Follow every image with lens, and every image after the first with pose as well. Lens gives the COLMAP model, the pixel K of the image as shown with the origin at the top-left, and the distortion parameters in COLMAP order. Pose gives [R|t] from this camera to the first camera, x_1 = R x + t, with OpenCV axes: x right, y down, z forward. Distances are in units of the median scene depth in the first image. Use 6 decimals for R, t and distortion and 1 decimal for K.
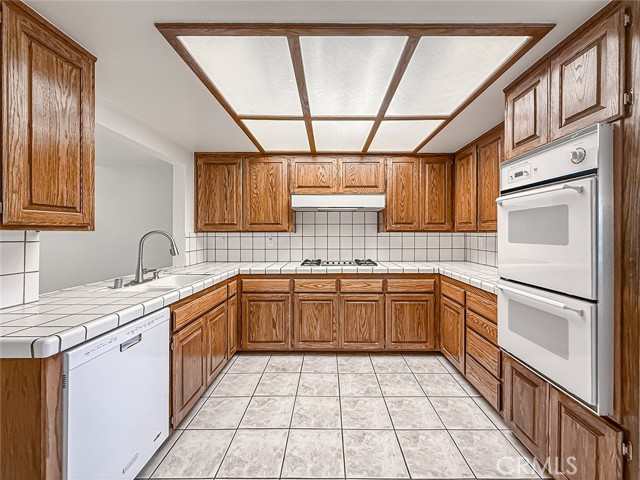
lens RADIAL K [[267.6, 0, 319.1], [0, 267.6, 234.6], [0, 0, 1]] dist [-0.000116, 0.000130]
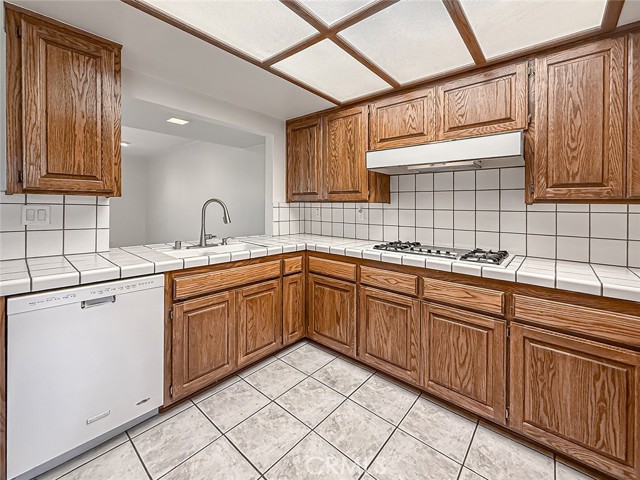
lens RADIAL K [[267.6, 0, 326.1], [0, 267.6, 207.6], [0, 0, 1]] dist [-0.000116, 0.000130]
pose [[0.761364, 0.015746, -0.648134, 0.310884], [-0.020221, 0.999795, 0.000536, 0.008280], [0.648010, 0.012698, 0.761526, 0.373549]]
